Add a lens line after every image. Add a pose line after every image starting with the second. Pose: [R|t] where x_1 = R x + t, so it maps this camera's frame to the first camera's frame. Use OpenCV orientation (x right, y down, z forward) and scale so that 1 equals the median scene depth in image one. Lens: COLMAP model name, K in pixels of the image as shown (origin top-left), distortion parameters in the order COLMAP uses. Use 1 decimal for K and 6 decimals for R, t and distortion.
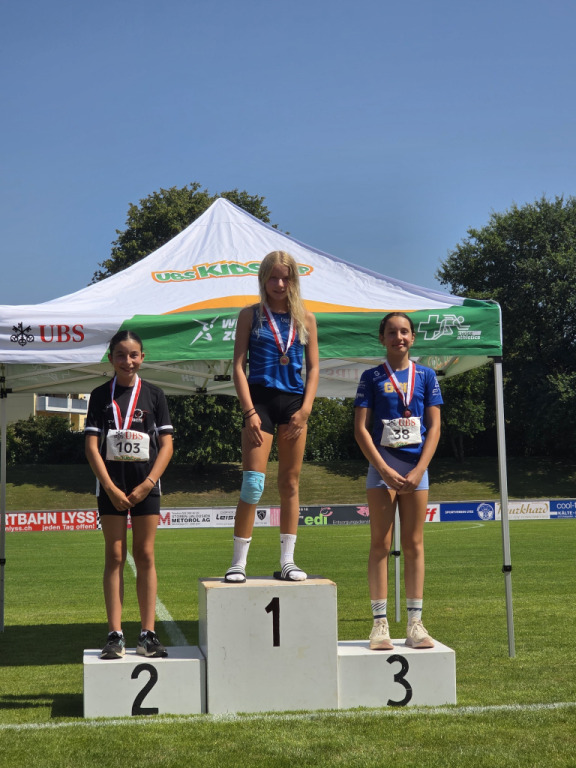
lens RADIAL K [[1682.8, 0, 307.8], [0, 1682.8, 383.1], [0, 0, 1]] dist [-0.361630, 5.492574]
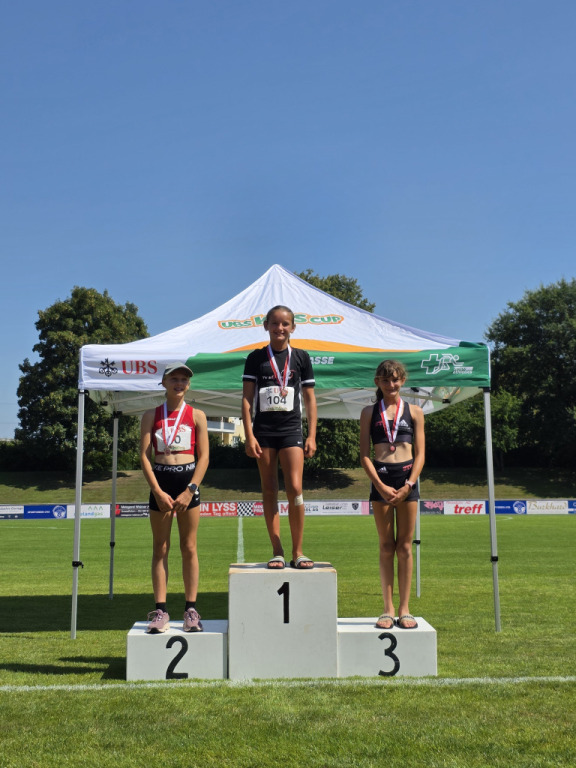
lens RADIAL K [[1186.0, 0, 302.9], [0, 1186.0, 379.8], [0, 0, 1]] dist [0.167818, 0.049368]
pose [[0.997017, 0.005765, -0.076971, 0.045571], [-0.007870, 0.999602, -0.027074, 0.003578], [0.076784, 0.027599, 0.996666, 0.104317]]
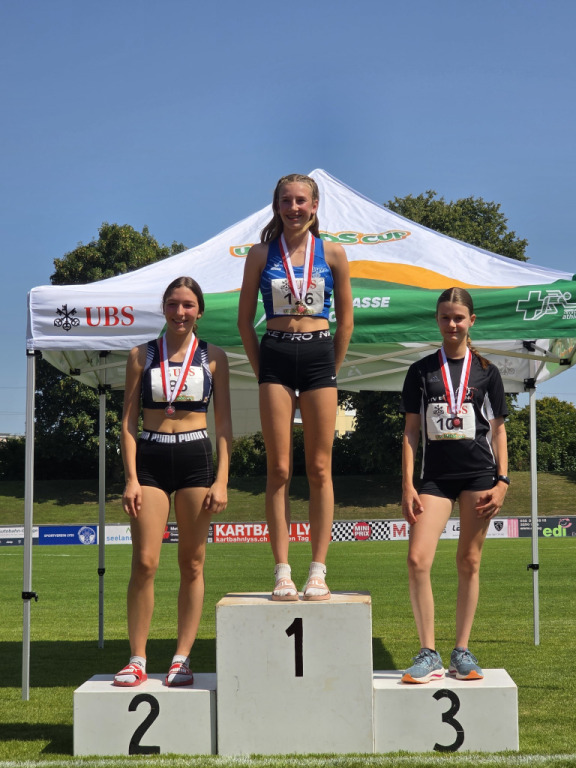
lens RADIAL K [[1682.5, 0, 304.8], [0, 1682.5, 327.6], [0, 0, 1]] dist [-0.307161, 2.500368]
pose [[0.988607, -0.011202, -0.150102, 0.086873], [0.005193, 0.999172, -0.040360, 0.012473], [0.150430, 0.039121, 0.987846, 0.128871]]
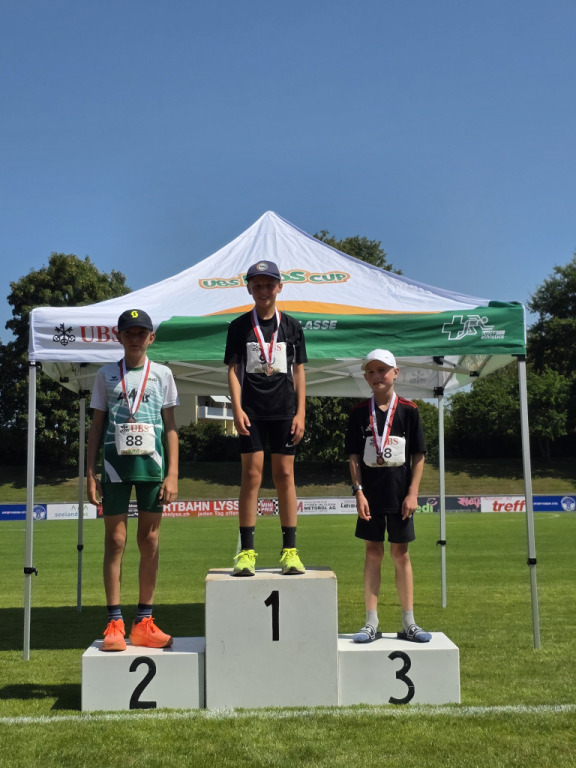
lens RADIAL K [[1363.4, 0, 299.9], [0, 1363.4, 388.2], [0, 0, 1]] dist [0.209989, -0.072955]
pose [[0.995916, -0.000670, -0.090281, 0.053856], [0.000131, 0.999982, -0.005969, 0.009546], [0.090284, 0.005933, 0.995898, 0.145609]]
